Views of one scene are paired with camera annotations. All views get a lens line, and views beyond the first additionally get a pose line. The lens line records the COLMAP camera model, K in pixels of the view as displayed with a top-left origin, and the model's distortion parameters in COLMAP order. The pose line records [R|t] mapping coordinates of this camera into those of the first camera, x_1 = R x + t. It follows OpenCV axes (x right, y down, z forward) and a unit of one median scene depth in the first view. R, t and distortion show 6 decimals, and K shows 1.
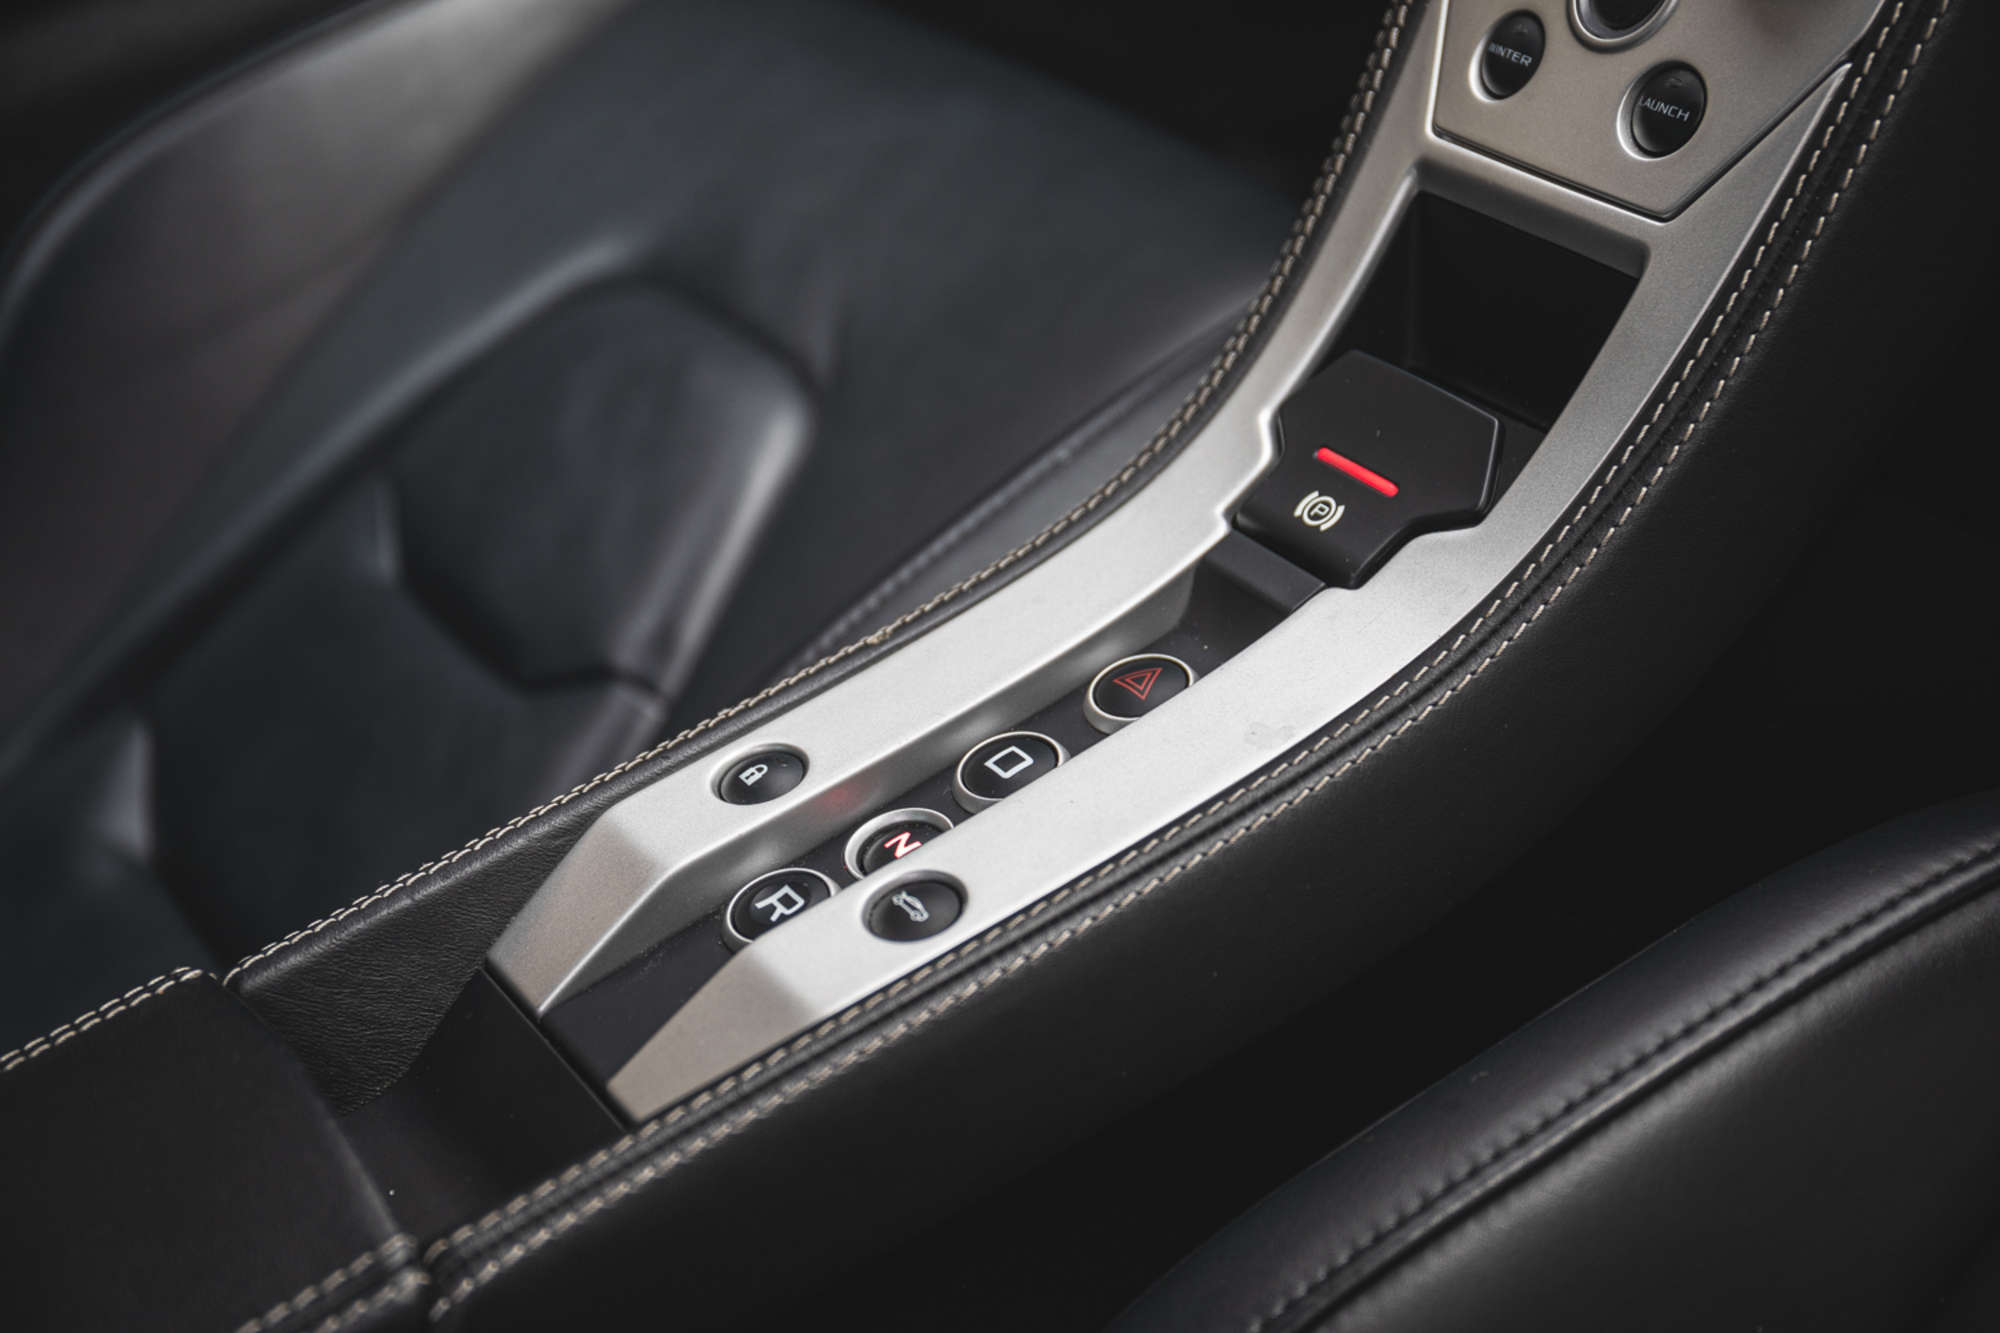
lens RADIAL K [[2882.5, 0, 993.4], [0, 2882.5, 688.6], [0, 0, 1]] dist [0.025432, 0.000000]
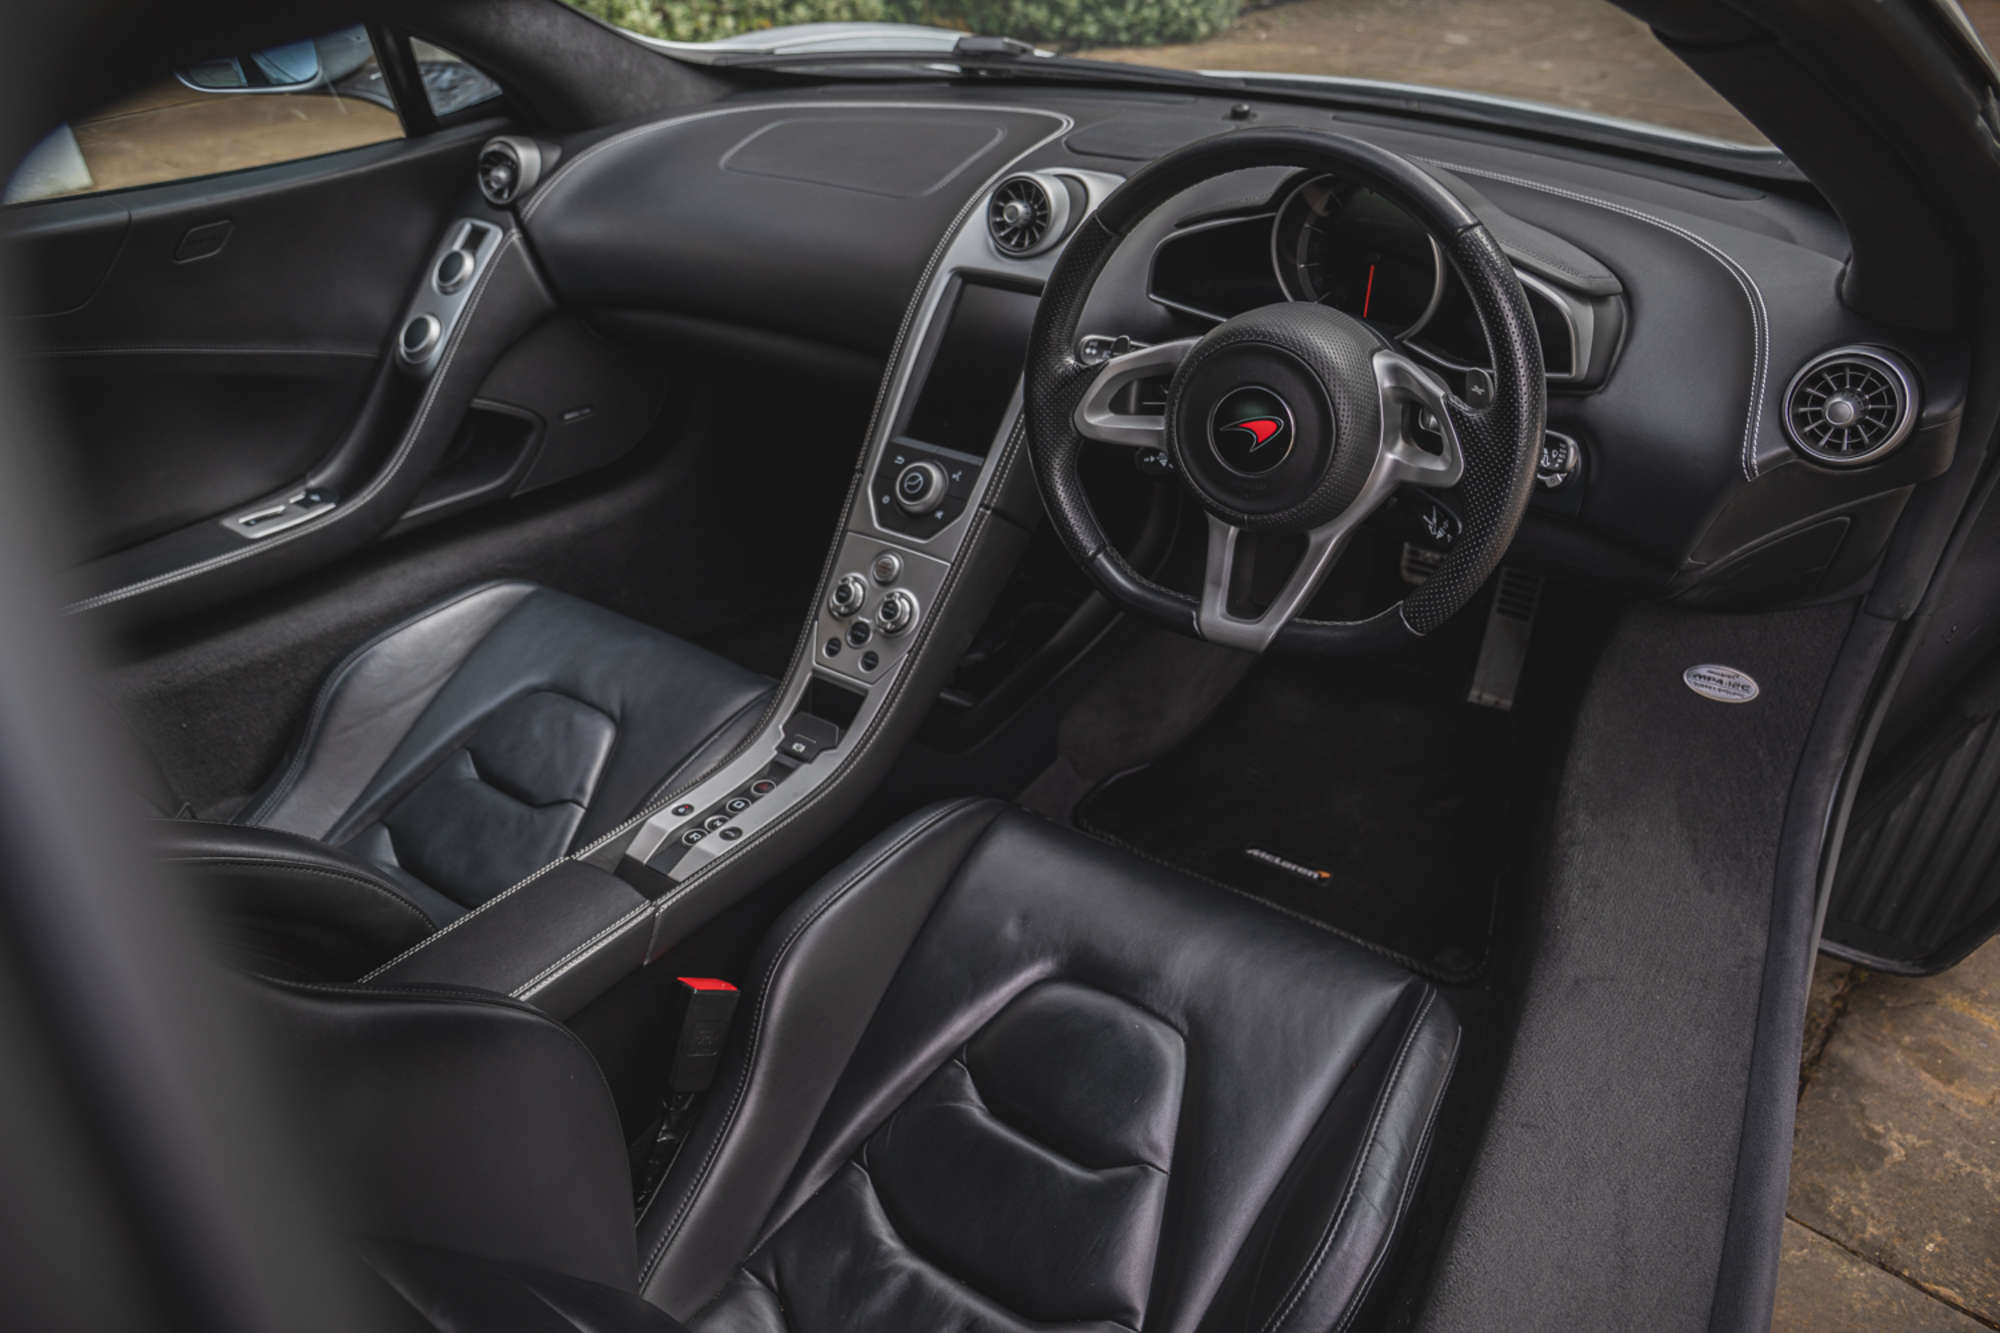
lens RADIAL K [[1339.4, 0, 1010.6], [0, 1339.4, 673.1], [0, 0, 1]] dist [-0.097372, 0.015137]
pose [[0.902530, -0.002086, 0.430623, -0.493338], [0.056783, 0.991833, -0.114206, 0.081114], [-0.426868, 0.127527, 0.895277, -1.039930]]
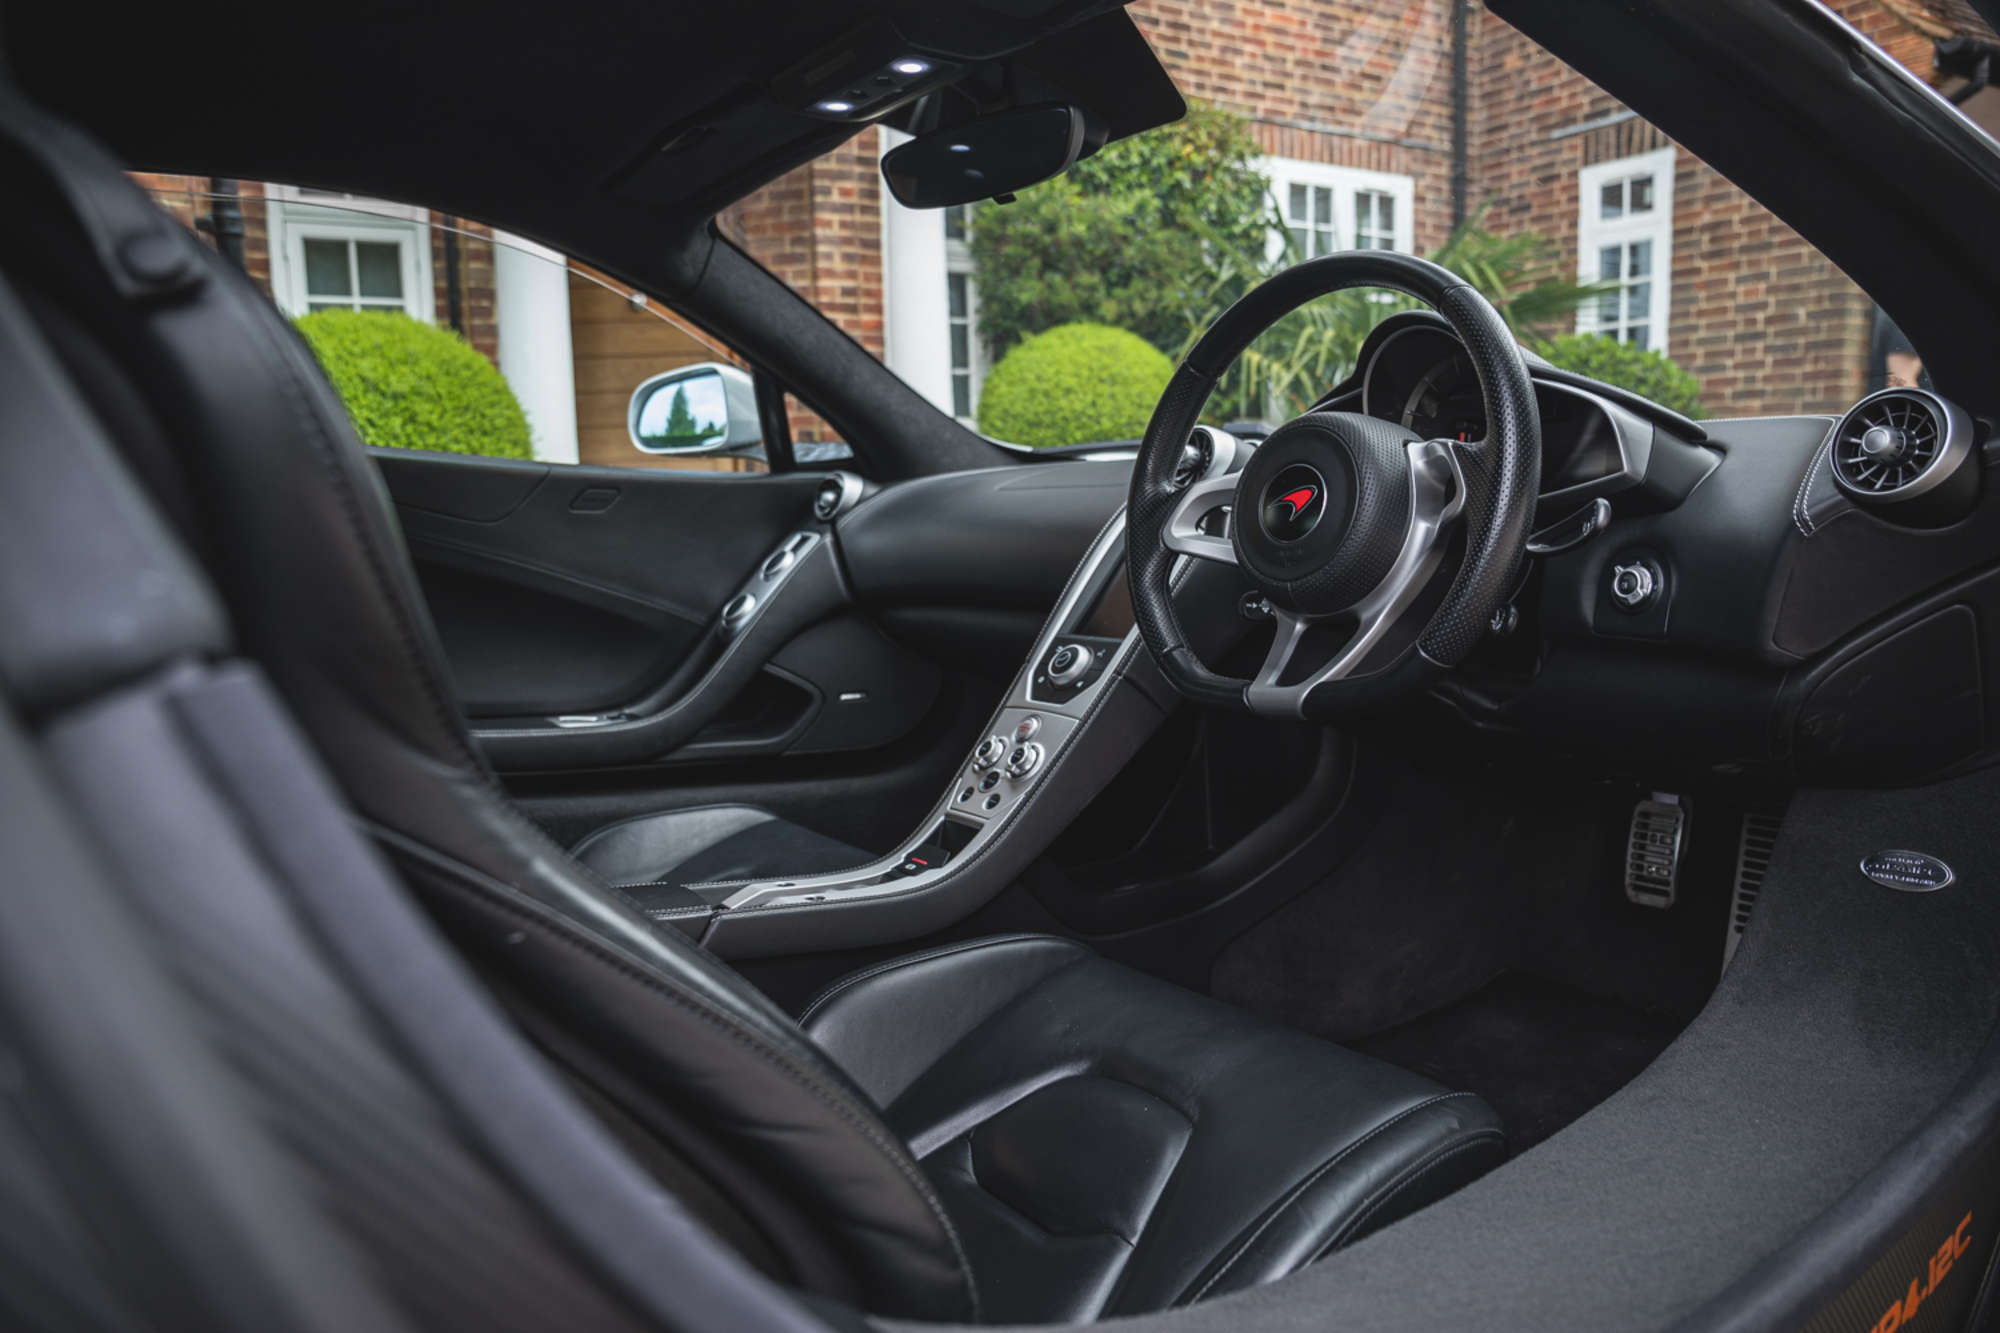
lens RADIAL K [[1339.4, 0, 999.8], [0, 1339.4, 670.8], [0, 0, 1]] dist [-0.097372, 0.015137]
pose [[0.971498, 0.228983, 0.061299, 0.048075], [-0.163232, 0.833742, -0.527474, 0.821887], [-0.171890, 0.502434, 0.847357, -1.074475]]
